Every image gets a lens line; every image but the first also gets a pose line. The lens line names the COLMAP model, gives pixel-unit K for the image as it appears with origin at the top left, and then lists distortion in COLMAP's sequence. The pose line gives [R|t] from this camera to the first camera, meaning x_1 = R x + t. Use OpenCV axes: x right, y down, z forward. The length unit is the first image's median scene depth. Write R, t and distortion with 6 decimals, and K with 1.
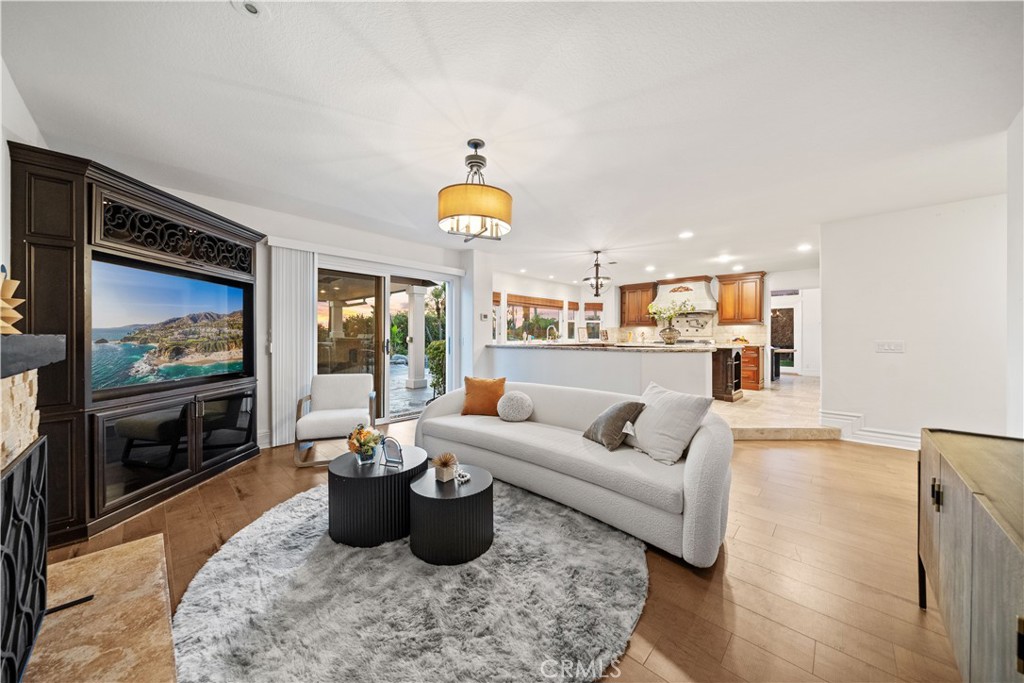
lens RADIAL K [[352.7, 0, 510.8], [0, 352.7, 335.7], [0, 0, 1]] dist [-0.000638, -0.000050]
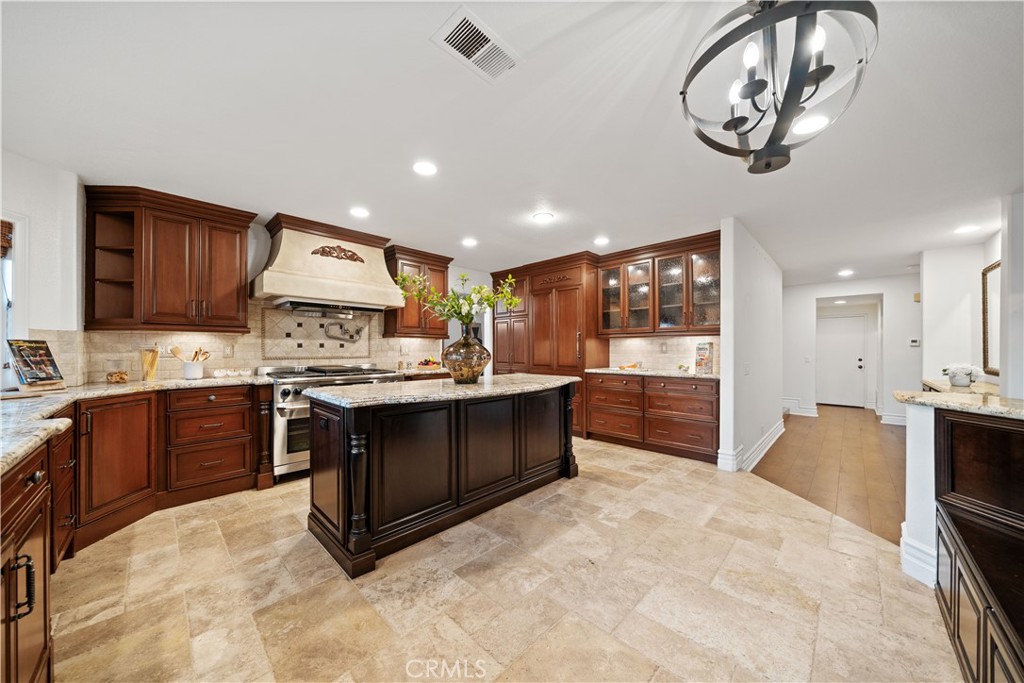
lens RADIAL K [[350.5, 0, 512.0], [0, 350.5, 341.5], [0, 0, 1]] dist [-0.002505, -0.000246]
pose [[0.012813, 0.020864, 0.999700, 0.045747], [0.008127, 0.999747, -0.020969, -0.008911], [-0.999885, 0.008393, 0.012641, 0.769999]]
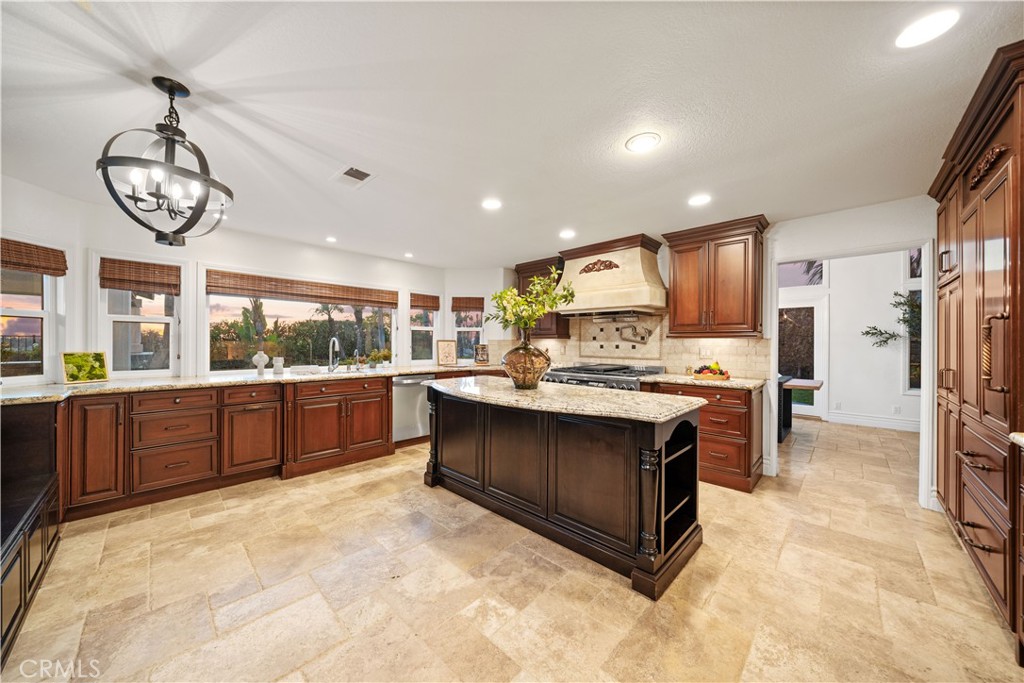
lens RADIAL K [[350.5, 0, 512.0], [0, 350.5, 341.5], [0, 0, 1]] dist [-0.002505, -0.000246]
pose [[0.999992, 0.001829, -0.003592, 0.356813], [-0.001857, 0.999967, -0.007888, -0.019102], [0.003577, 0.007894, 0.999962, 0.493258]]
